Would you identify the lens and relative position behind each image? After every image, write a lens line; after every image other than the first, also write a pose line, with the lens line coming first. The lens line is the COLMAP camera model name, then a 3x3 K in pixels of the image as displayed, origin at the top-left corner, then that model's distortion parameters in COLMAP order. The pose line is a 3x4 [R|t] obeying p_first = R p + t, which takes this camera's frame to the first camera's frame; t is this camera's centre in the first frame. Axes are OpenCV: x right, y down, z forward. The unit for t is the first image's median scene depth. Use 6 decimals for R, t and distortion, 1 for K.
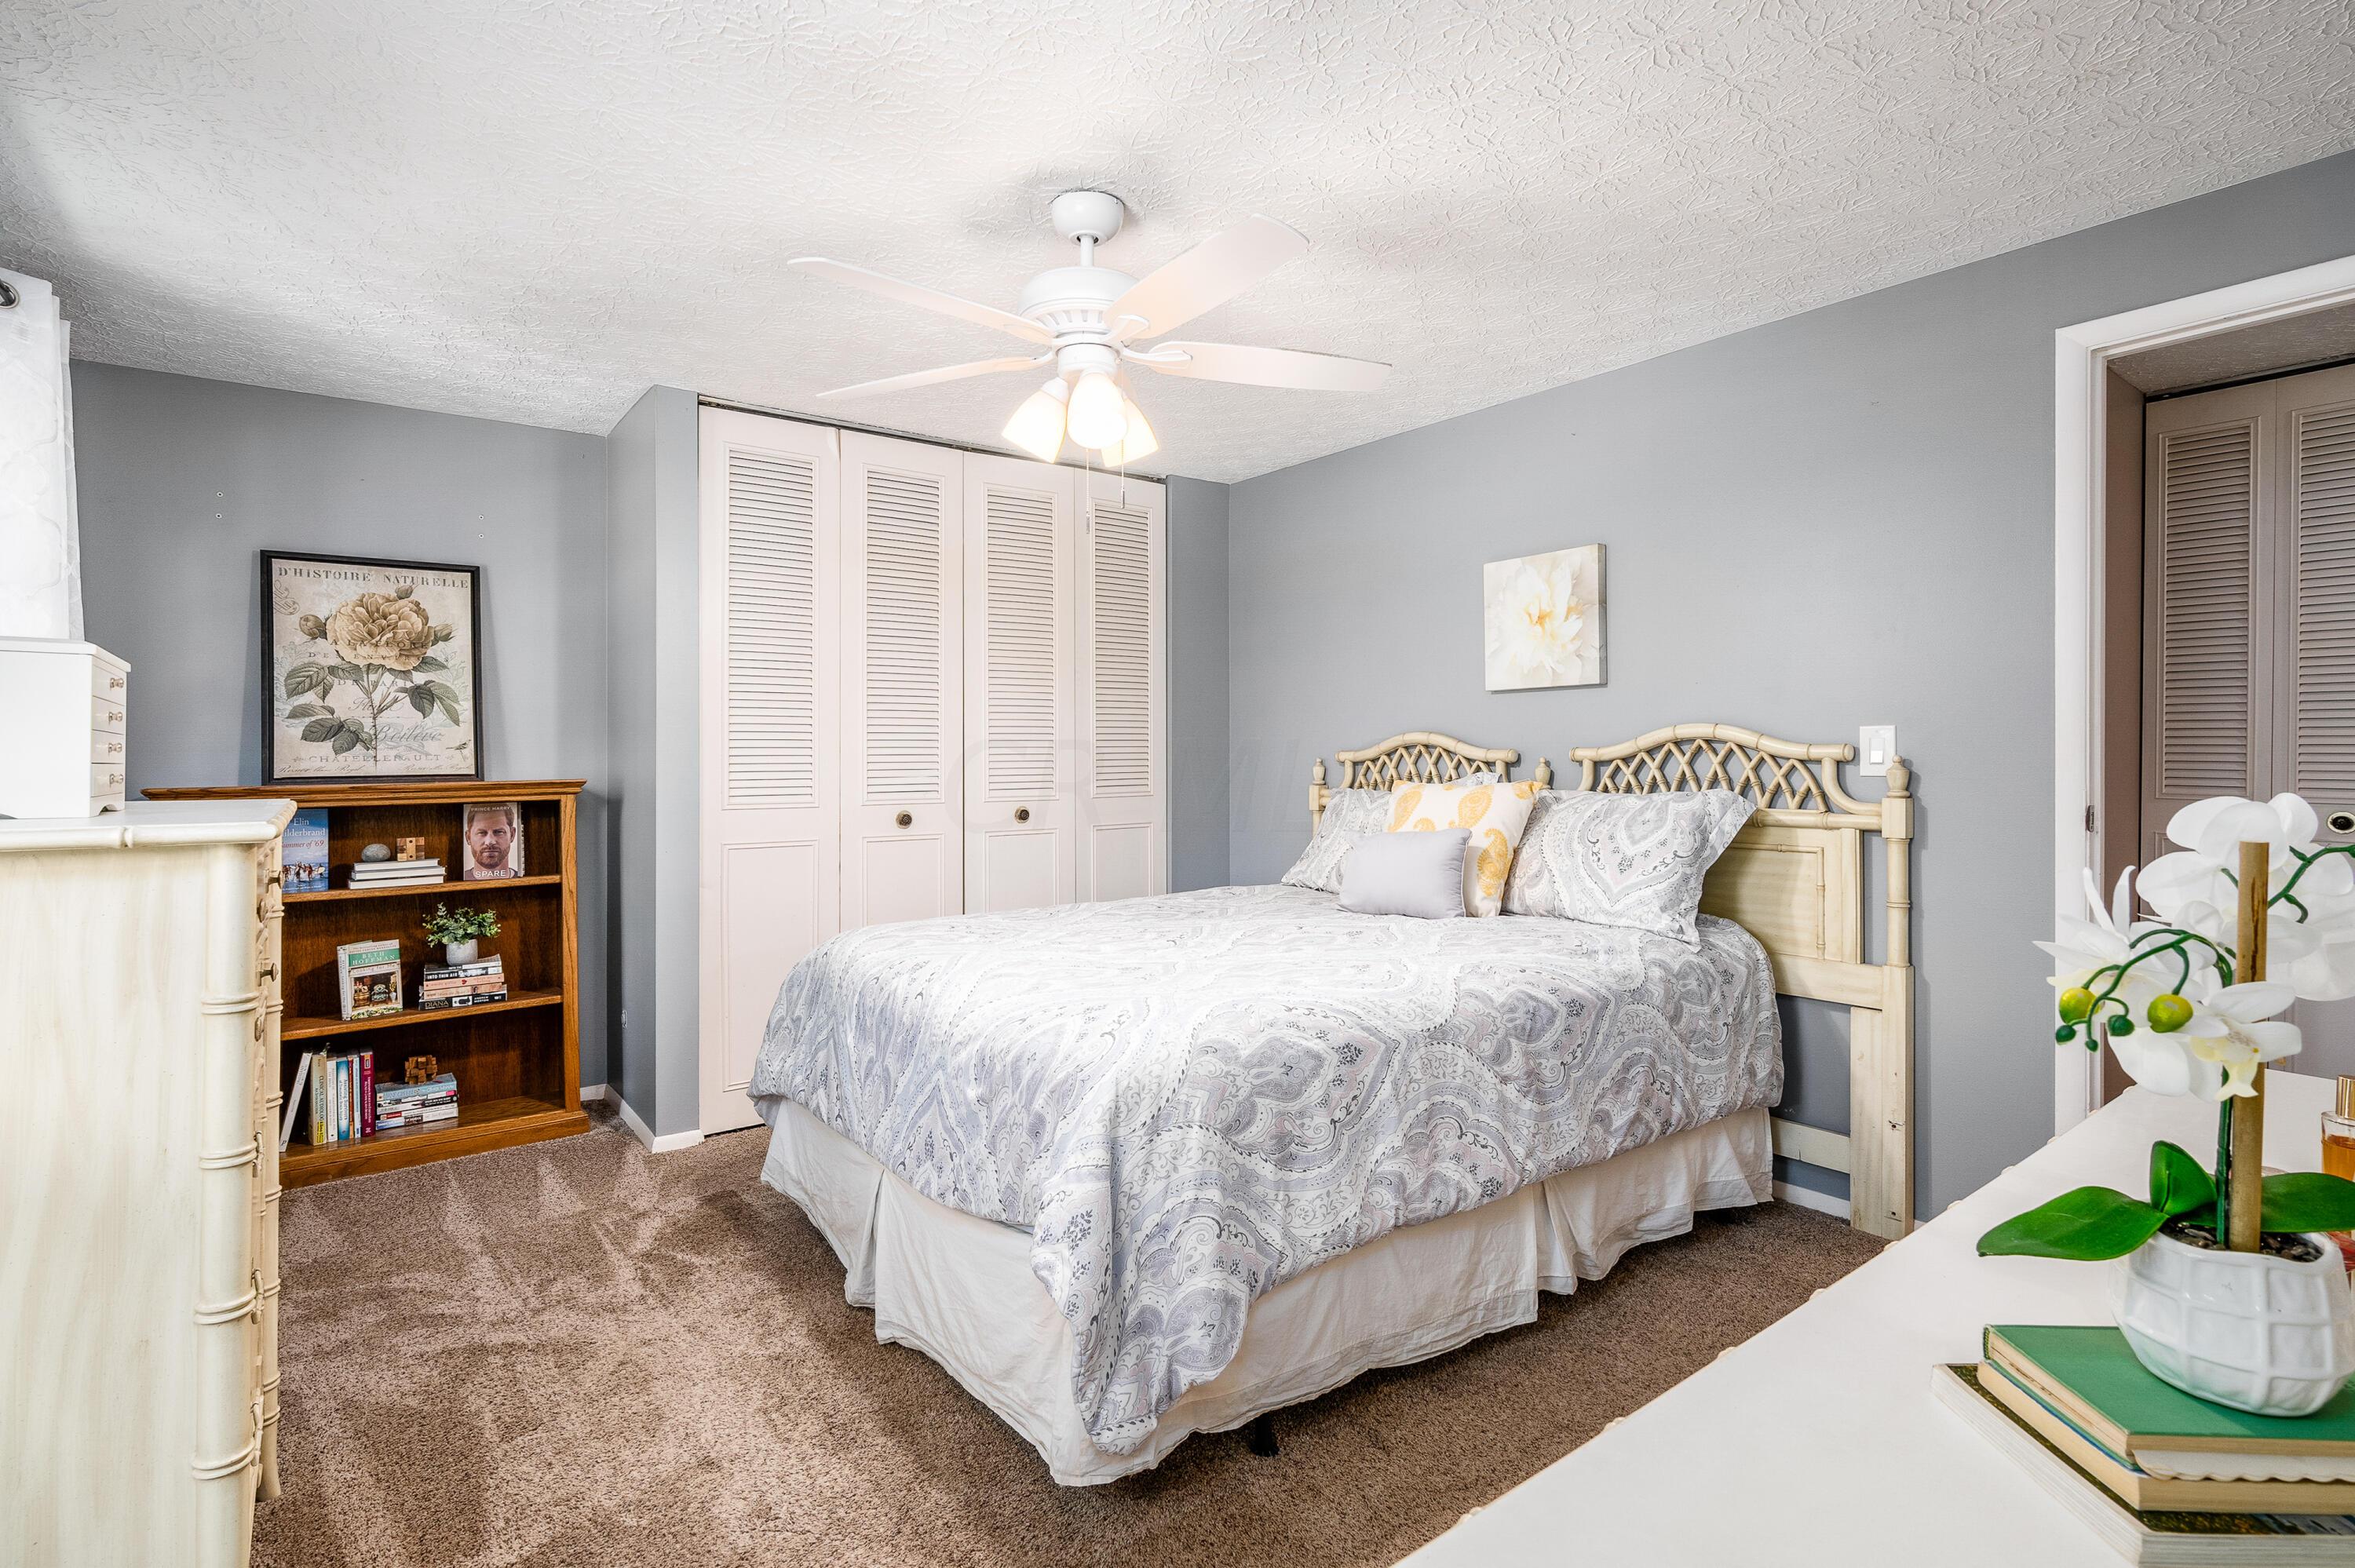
lens RADIAL K [[1132.2, 0, 1166.4], [0, 1132.2, 749.3], [0, 0, 1]] dist [-0.002913, -0.000257]
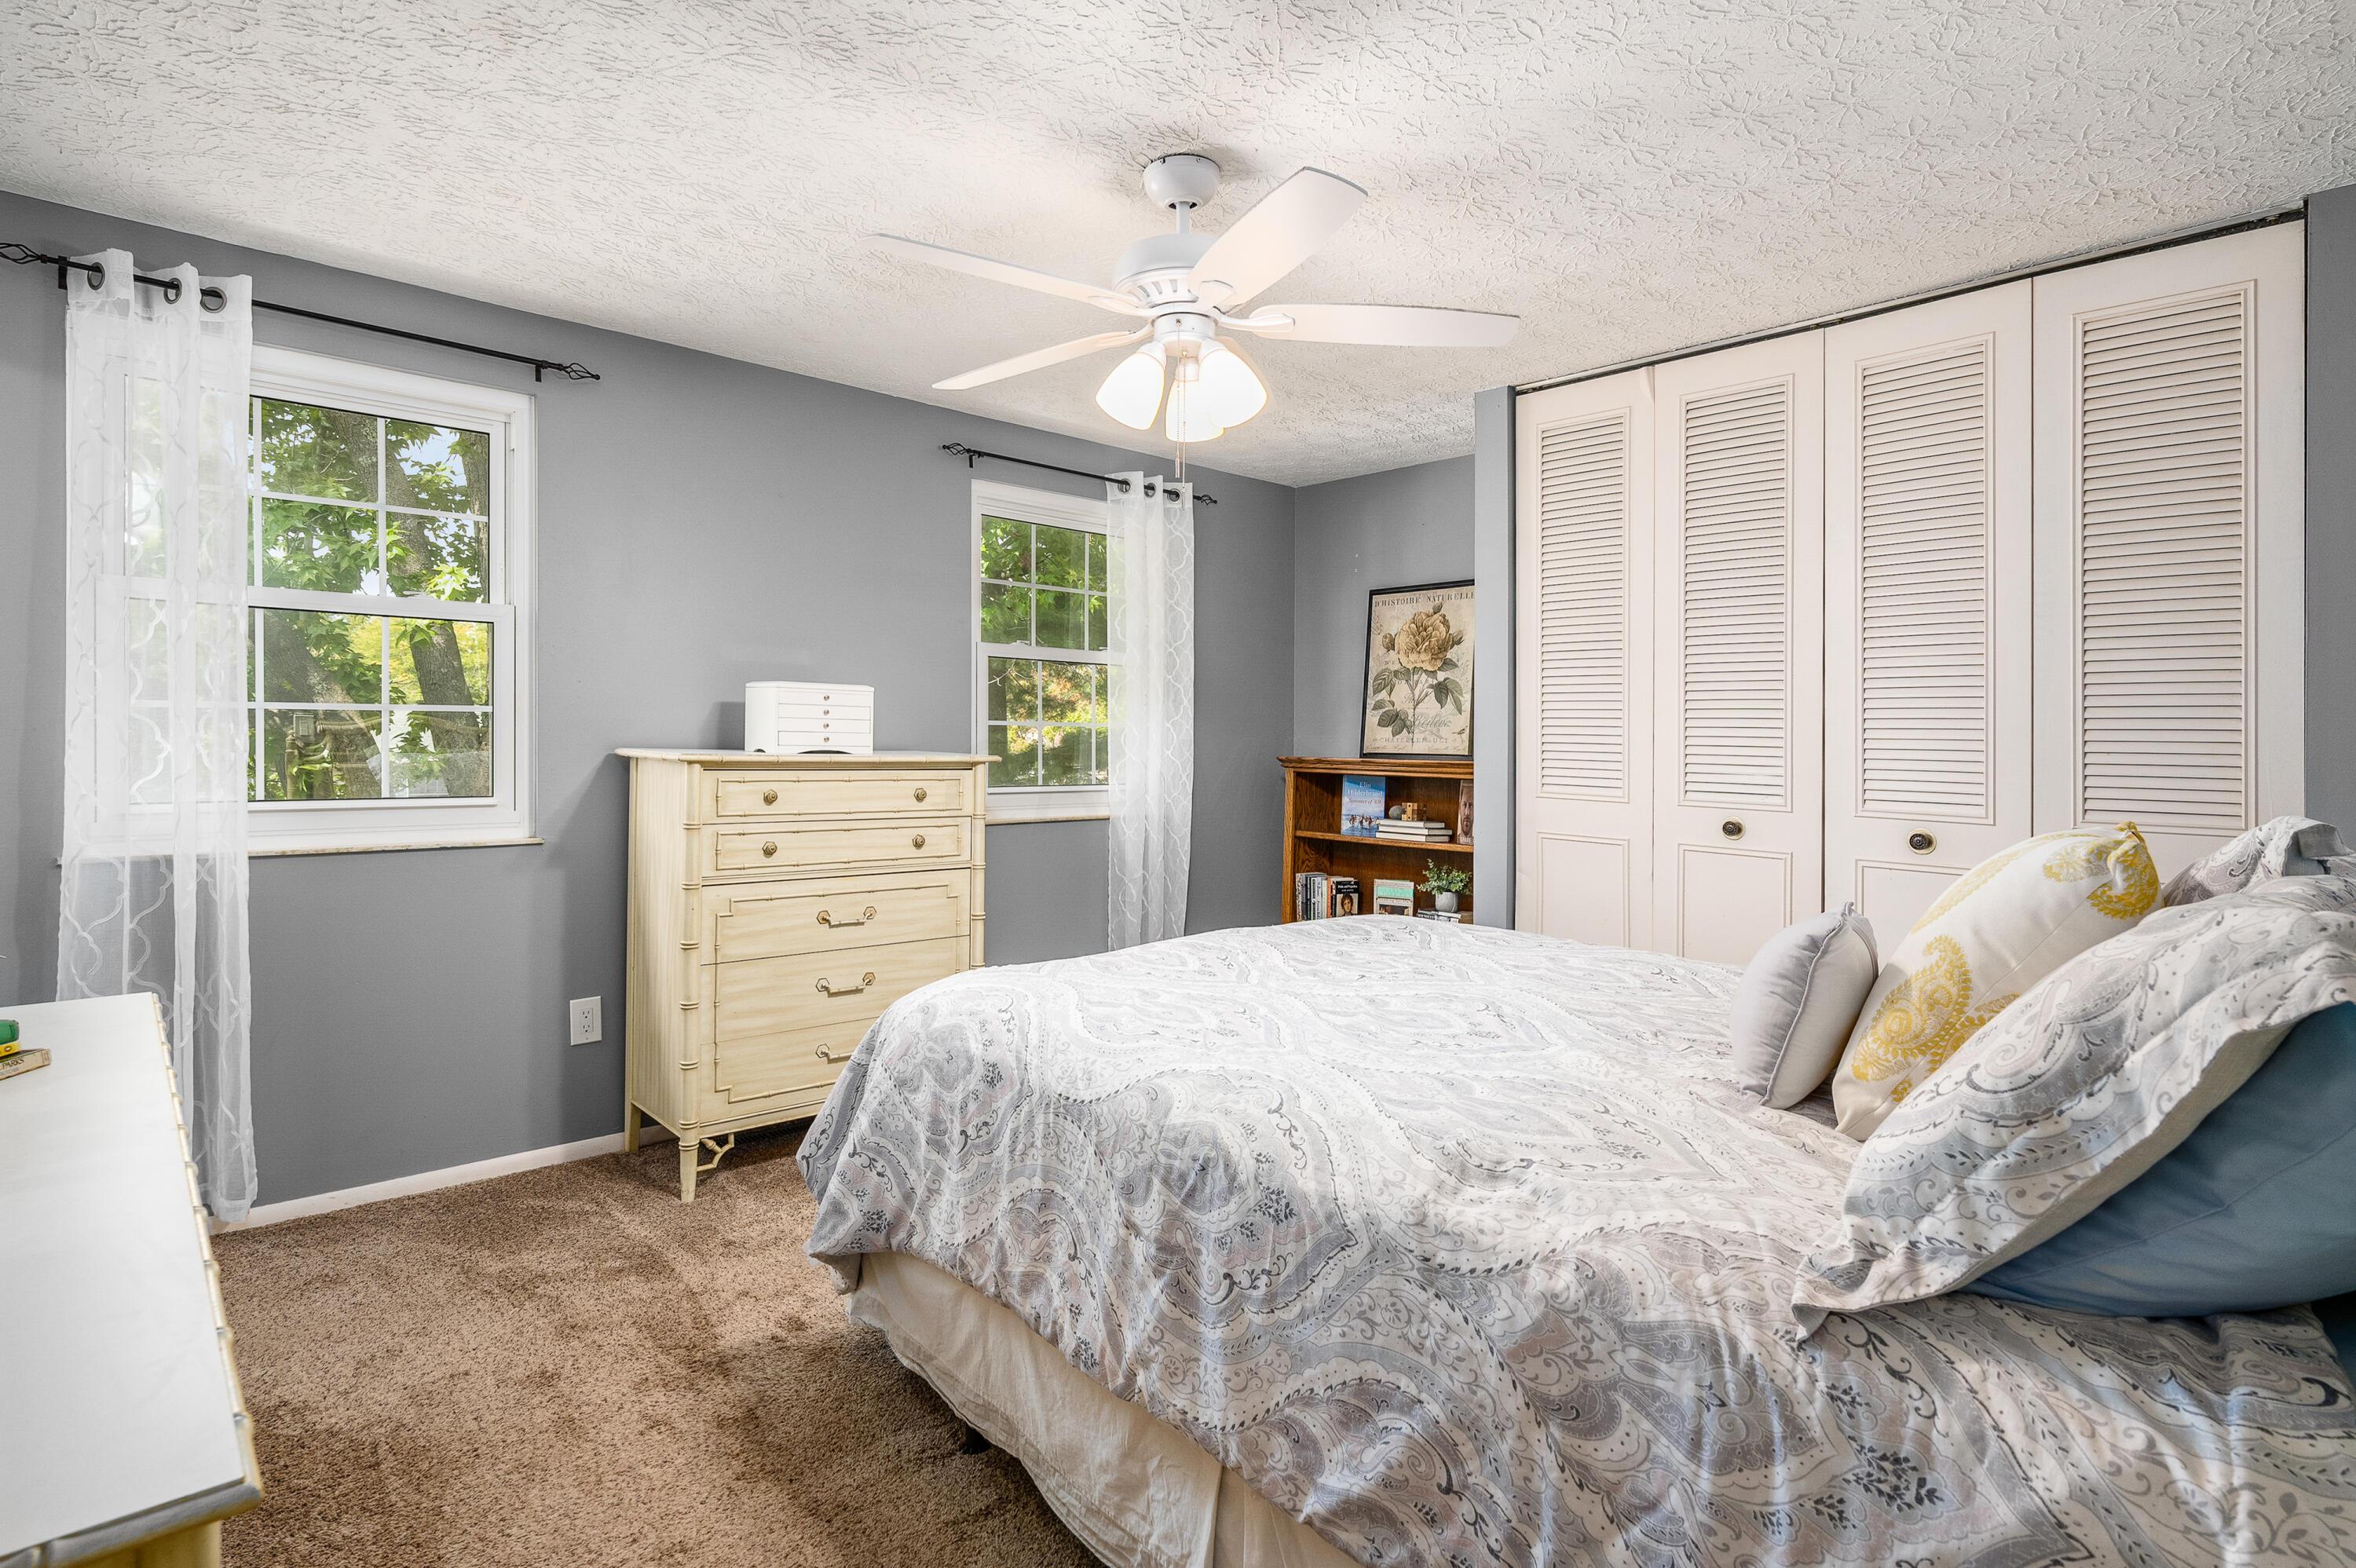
lens RADIAL K [[1204.7, 0, 1175.2], [0, 1204.7, 736.5], [0, 0, 1]] dist [0.001981, 0.000548]
pose [[0.084897, 0.009989, -0.996340, 0.687771], [-0.014691, 0.999854, 0.008772, -0.004618], [0.996281, 0.013892, 0.085031, 0.652546]]
